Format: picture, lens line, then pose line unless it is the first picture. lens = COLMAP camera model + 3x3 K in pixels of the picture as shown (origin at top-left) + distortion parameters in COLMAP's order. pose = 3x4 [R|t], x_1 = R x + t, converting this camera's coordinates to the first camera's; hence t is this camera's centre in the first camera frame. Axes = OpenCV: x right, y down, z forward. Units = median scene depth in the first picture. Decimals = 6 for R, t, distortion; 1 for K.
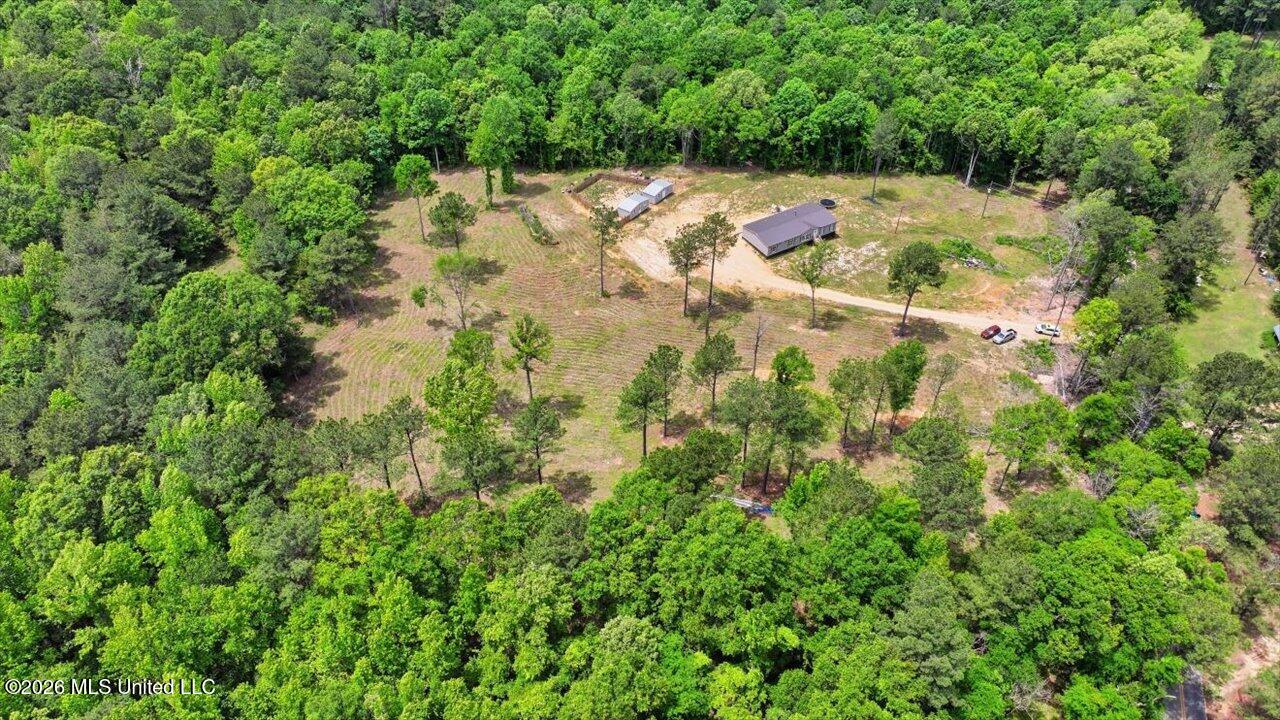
lens RADIAL K [[903.0, 0, 643.4], [0, 903.0, 354.6], [0, 0, 1]] dist [0.001926, 0.013426]
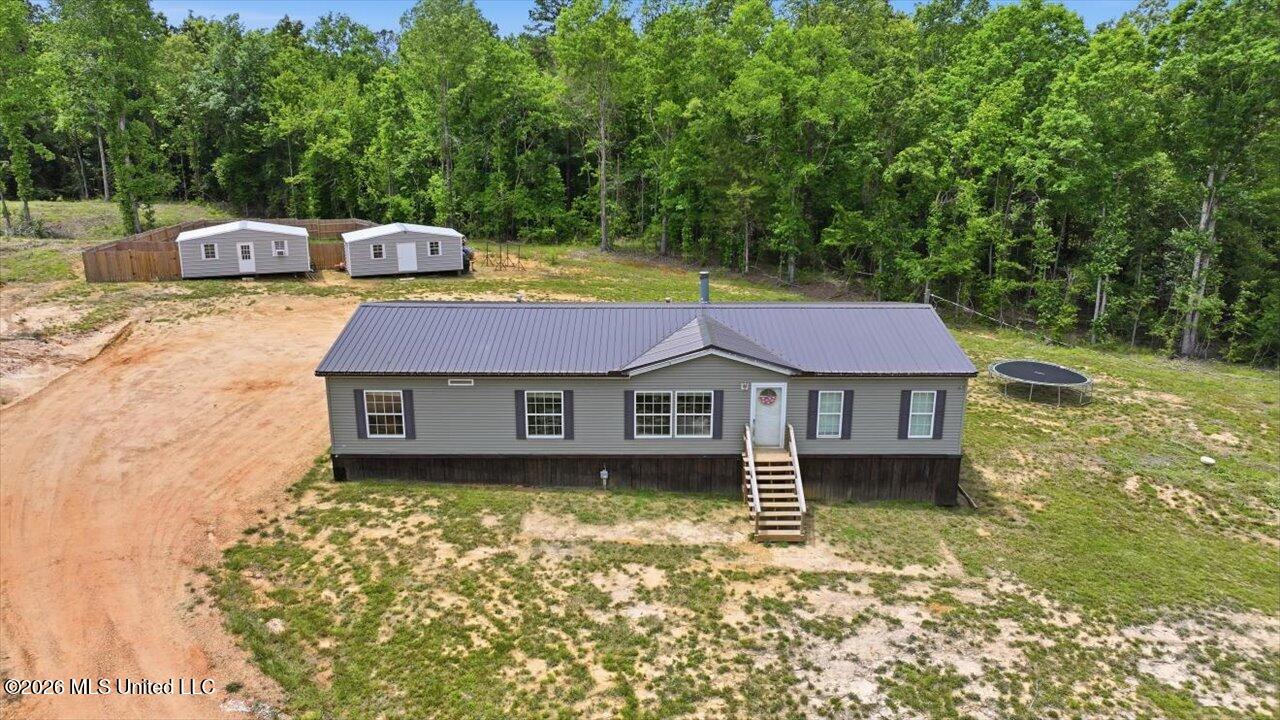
lens RADIAL K [[903.0, 0, 643.4], [0, 903.0, 354.6], [0, 0, 1]] dist [0.001926, 0.013426]
pose [[0.854762, 0.141081, -0.499478, 0.221942], [-0.340876, 0.878295, -0.335263, -0.082457], [0.391390, 0.456830, 0.798824, 0.809343]]
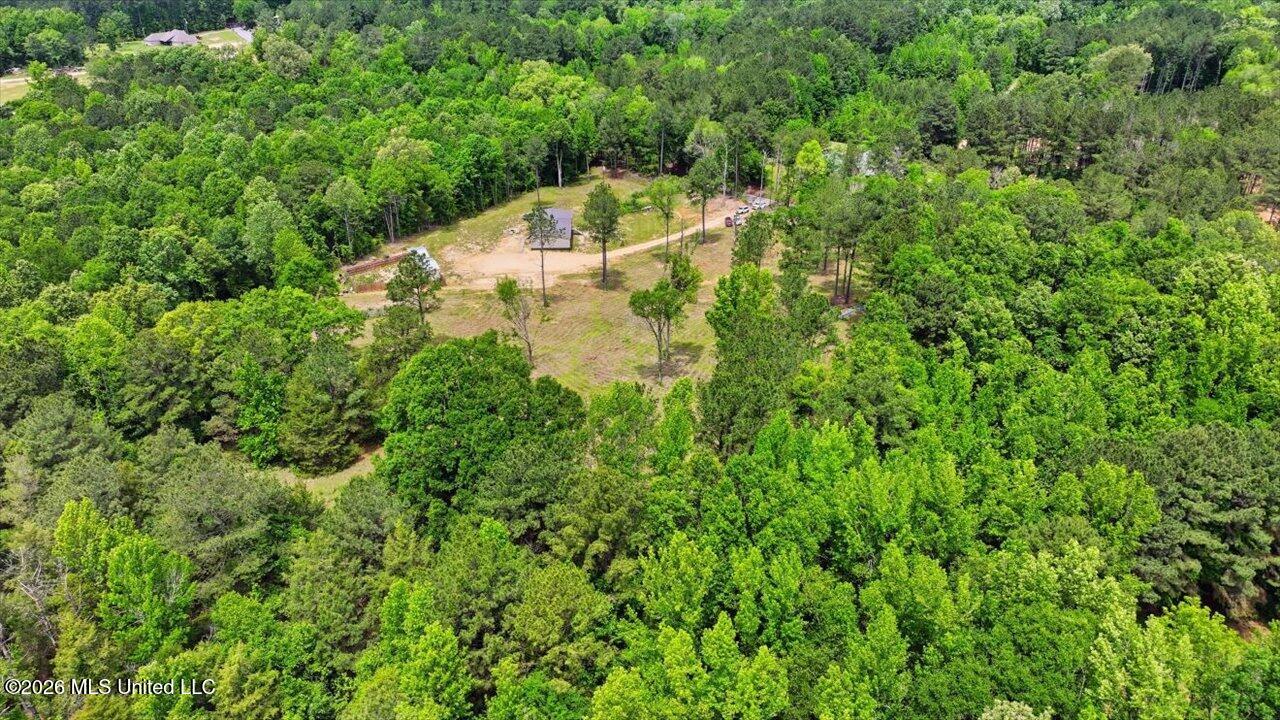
lens RADIAL K [[903.0, 0, 643.4], [0, 903.0, 354.6], [0, 0, 1]] dist [0.001926, 0.013426]
pose [[0.479788, -0.401504, 0.780127, -0.655985], [0.574401, 0.815858, 0.066630, -0.021830], [-0.663225, 0.416138, 0.622063, 0.280206]]
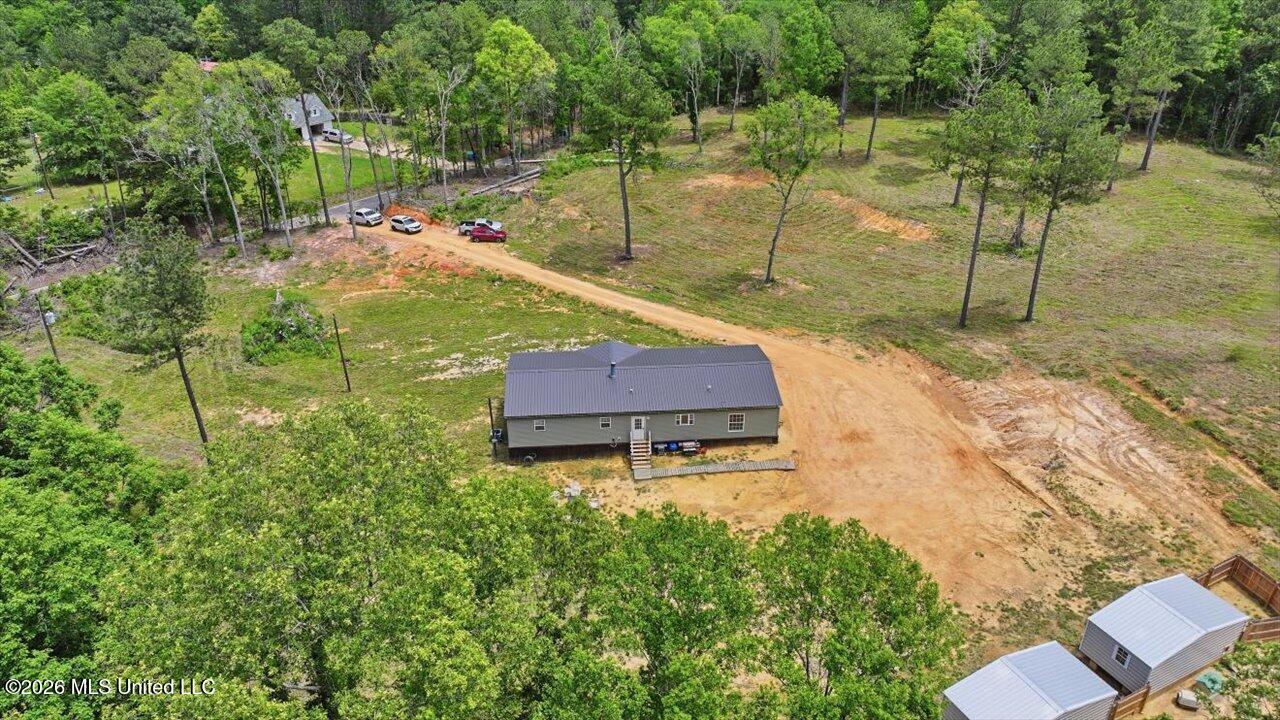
lens RADIAL K [[903.0, 0, 643.4], [0, 903.0, 354.6], [0, 0, 1]] dist [0.001926, 0.013426]
pose [[-0.891526, -0.215262, 0.398553, 0.027422], [0.292671, 0.397806, 0.869537, -0.405717], [-0.345725, 0.891859, -0.291653, 1.005475]]
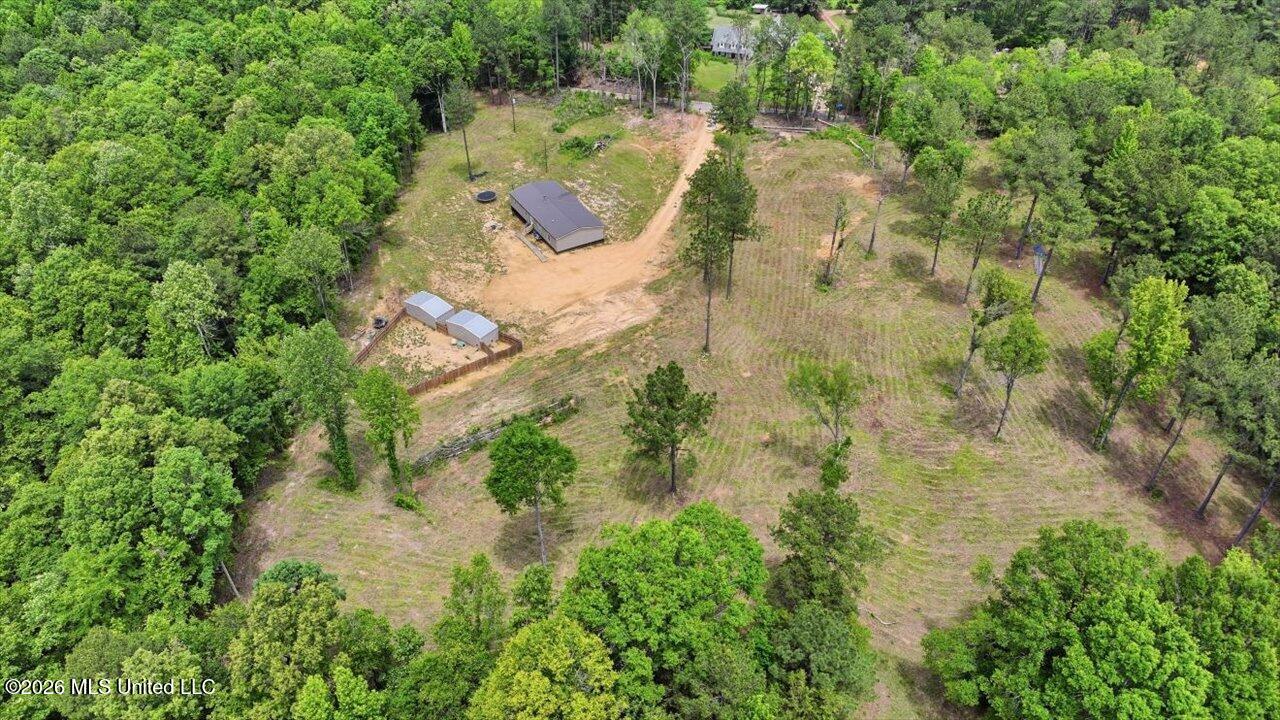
lens RADIAL K [[903.0, 0, 643.4], [0, 903.0, 354.6], [0, 0, 1]] dist [0.001926, 0.013426]
pose [[0.016600, -0.616405, 0.787255, -0.512632], [0.652558, 0.603234, 0.458560, -0.356604], [-0.757557, 0.506117, 0.412253, 0.620480]]
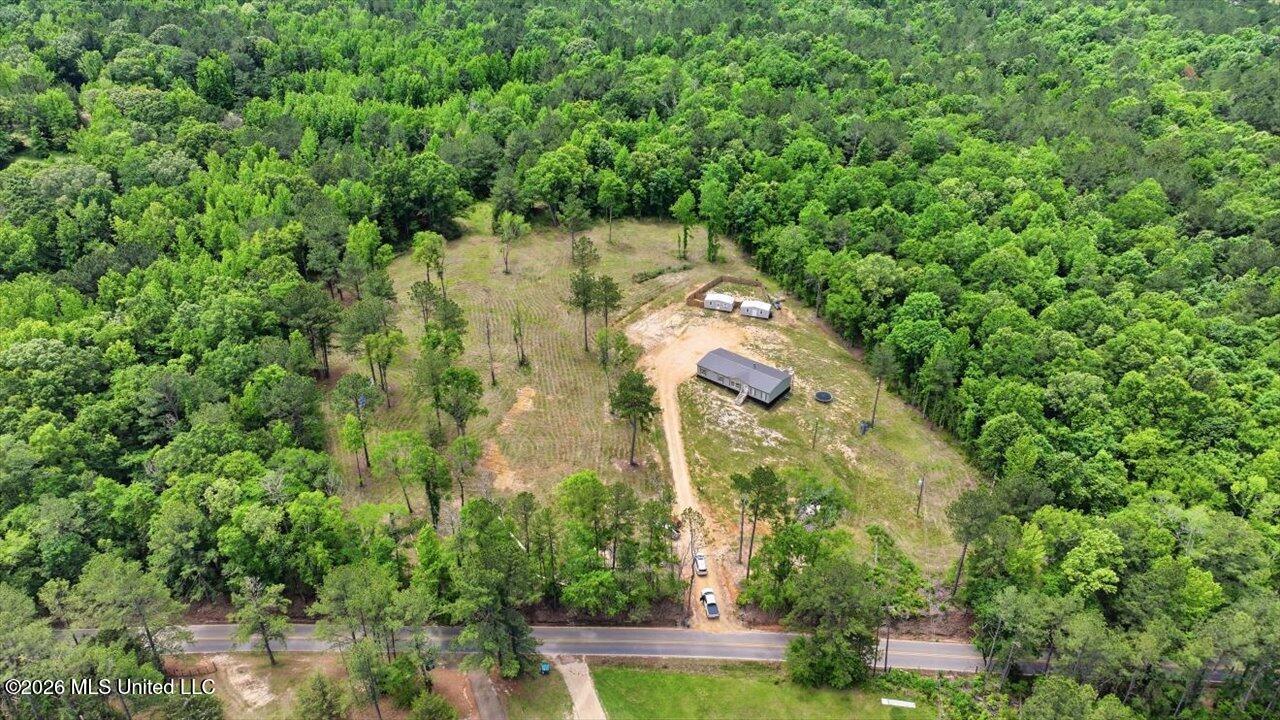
lens RADIAL K [[903.0, 0, 643.4], [0, 903.0, 354.6], [0, 0, 1]] dist [0.001926, 0.013426]
pose [[0.330287, 0.475346, -0.815449, 0.870721], [-0.617640, 0.762133, 0.194099, -0.263308], [0.713744, 0.439546, 0.545315, 0.331854]]
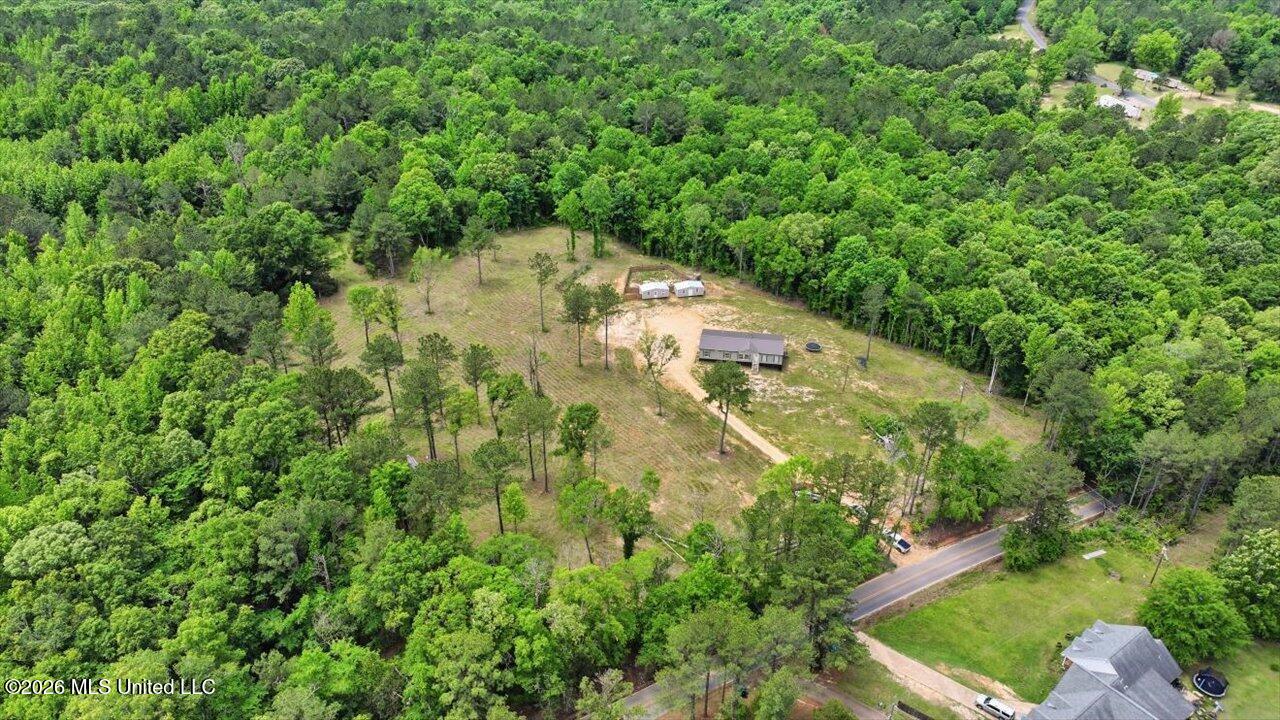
lens RADIAL K [[903.0, 0, 643.4], [0, 903.0, 354.6], [0, 0, 1]] dist [0.001926, 0.013426]
pose [[0.758720, 0.328725, -0.562391, 0.624980], [-0.425316, 0.903903, -0.045450, -0.031314], [0.493406, 0.273678, 0.825622, 0.064110]]
